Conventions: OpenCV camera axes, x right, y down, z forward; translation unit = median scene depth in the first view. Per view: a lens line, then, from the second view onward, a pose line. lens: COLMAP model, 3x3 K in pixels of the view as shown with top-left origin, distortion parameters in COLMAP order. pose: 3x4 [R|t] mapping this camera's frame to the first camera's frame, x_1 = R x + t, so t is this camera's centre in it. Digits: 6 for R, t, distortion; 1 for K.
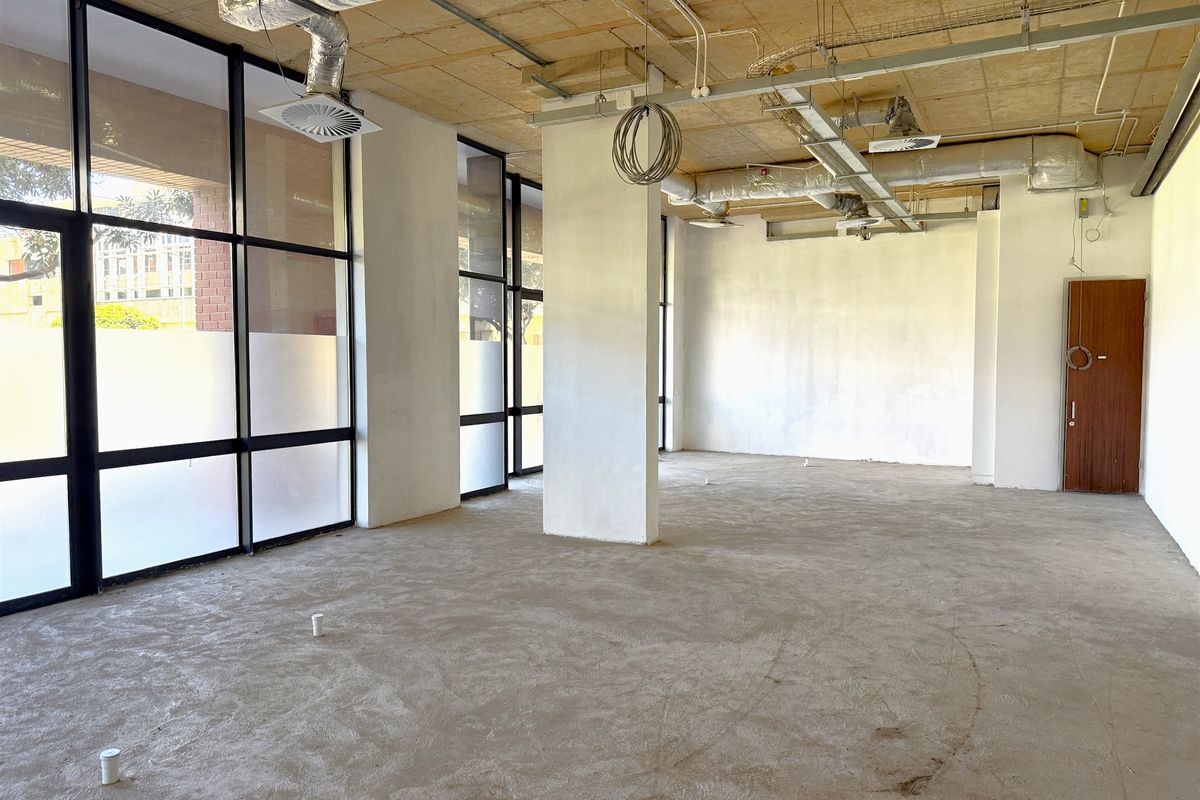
lens RADIAL K [[833.7, 0, 590.9], [0, 833.7, 398.5], [0, 0, 1]] dist [0.086487, -0.129774]
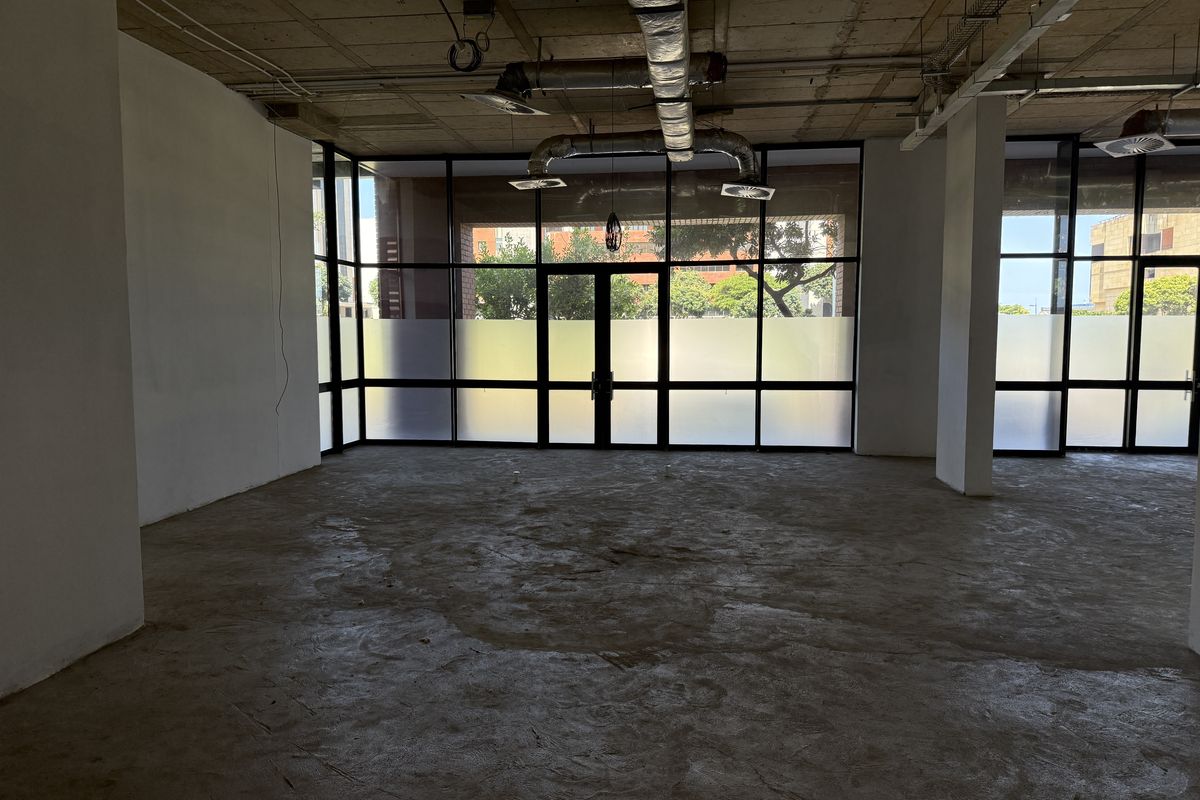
lens RADIAL K [[829.3, 0, 599.3], [0, 829.3, 406.1], [0, 0, 1]] dist [0.082432, -0.106181]
pose [[0.354986, 0.080522, -0.931397, 1.058663], [-0.041595, 0.996658, 0.070310, -0.006827], [0.933946, 0.013783, 0.357149, 0.128044]]
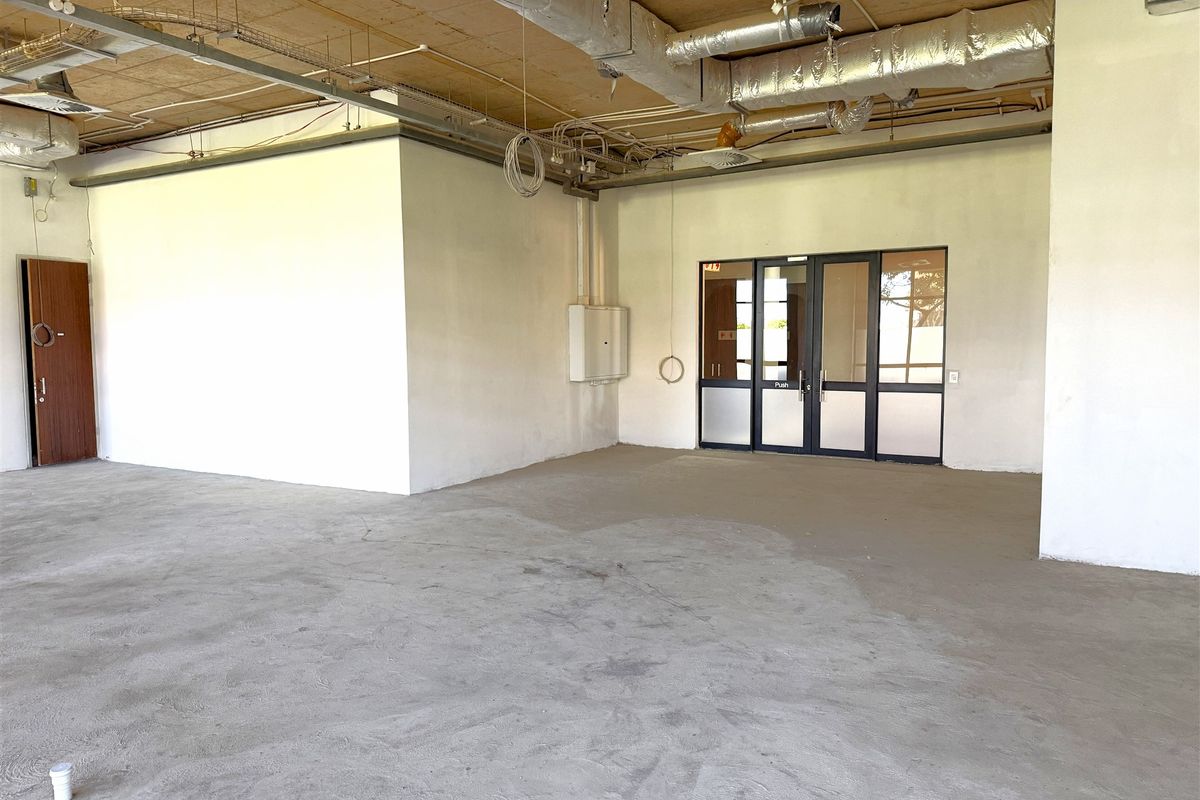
lens RADIAL K [[837.1, 0, 594.9], [0, 837.1, 398.8], [0, 0, 1]] dist [0.189733, -0.312165]
pose [[0.046571, -0.072910, 0.996251, -0.670813], [0.051147, 0.996199, 0.070515, -0.015582], [-0.997605, 0.047671, 0.050123, 0.448000]]
